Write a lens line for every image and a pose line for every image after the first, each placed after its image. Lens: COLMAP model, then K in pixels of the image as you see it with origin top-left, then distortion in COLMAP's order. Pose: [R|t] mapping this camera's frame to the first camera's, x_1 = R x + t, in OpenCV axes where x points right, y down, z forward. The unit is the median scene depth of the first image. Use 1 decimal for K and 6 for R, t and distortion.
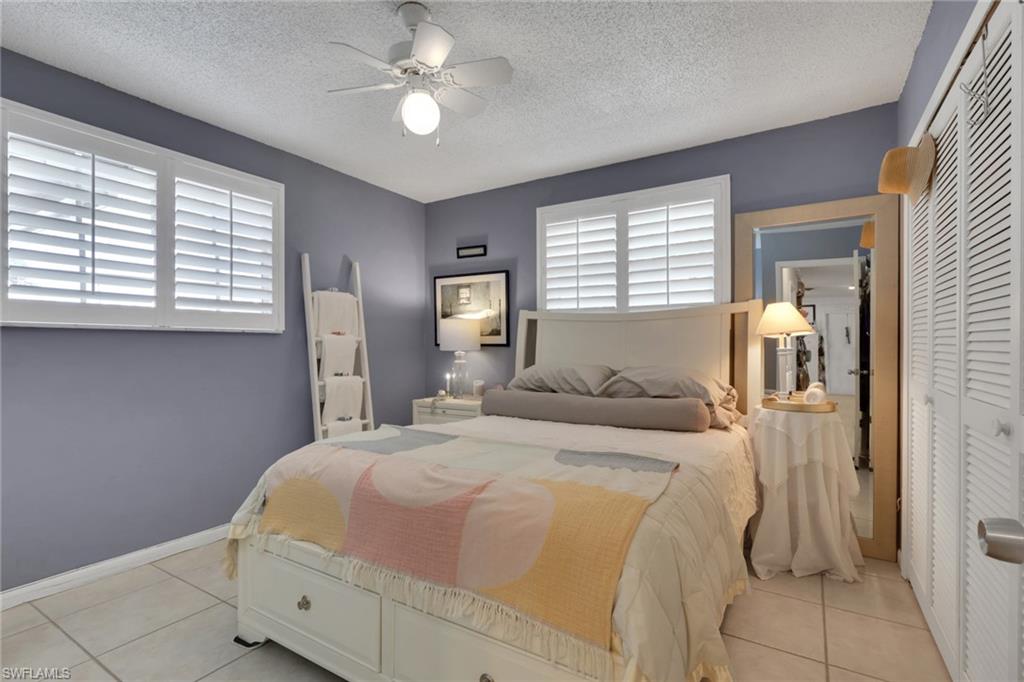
lens RADIAL K [[488.1, 0, 511.0], [0, 488.1, 345.4], [0, 0, 1]] dist [0.001000, -0.001021]
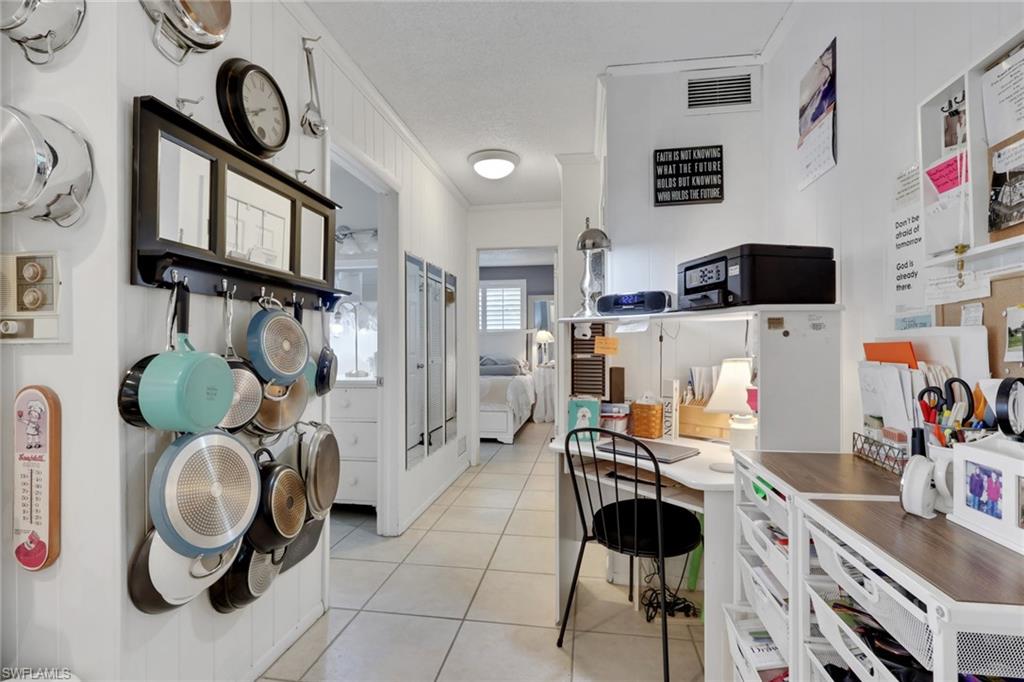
lens RADIAL K [[488.1, 0, 507.8], [0, 488.1, 344.3], [0, 0, 1]] dist [0.001000, -0.001021]
pose [[0.927139, 0.001639, 0.374715, -0.641343], [-0.000295, 0.999993, -0.003643, 0.001865], [-0.374718, 0.003267, 0.927133, -1.428404]]
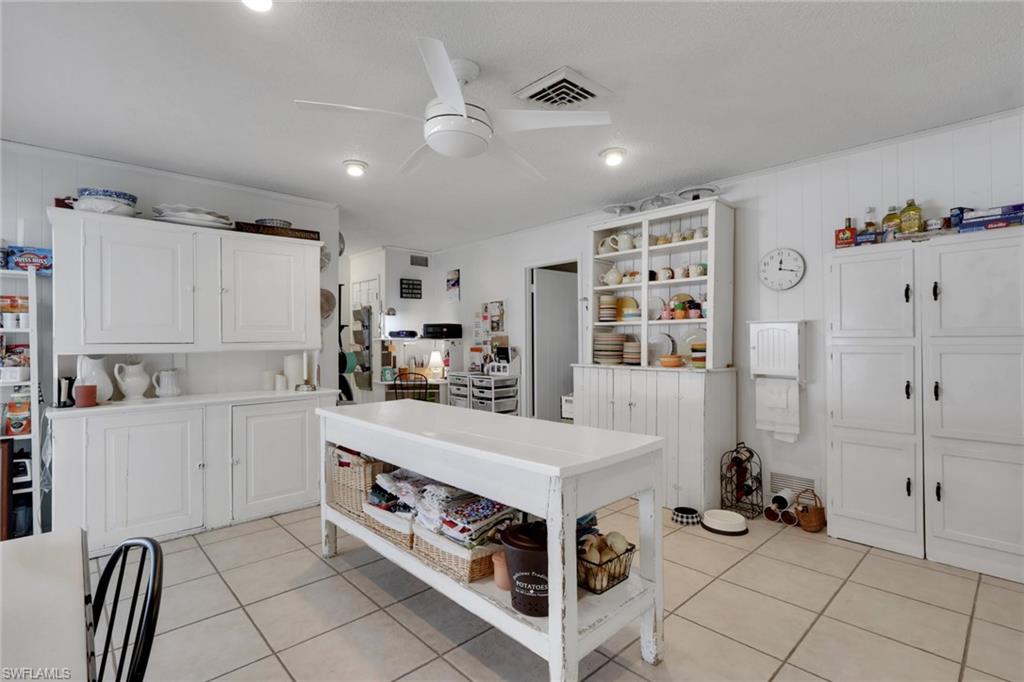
lens RADIAL K [[488.1, 0, 511.9], [0, 488.1, 335.7], [0, 0, 1]] dist [0.001000, -0.001021]
pose [[0.271649, 0.013252, 0.962305, -2.060178], [0.002525, 0.999892, -0.014482, -0.020964], [-0.962393, 0.006364, 0.271586, -1.851679]]
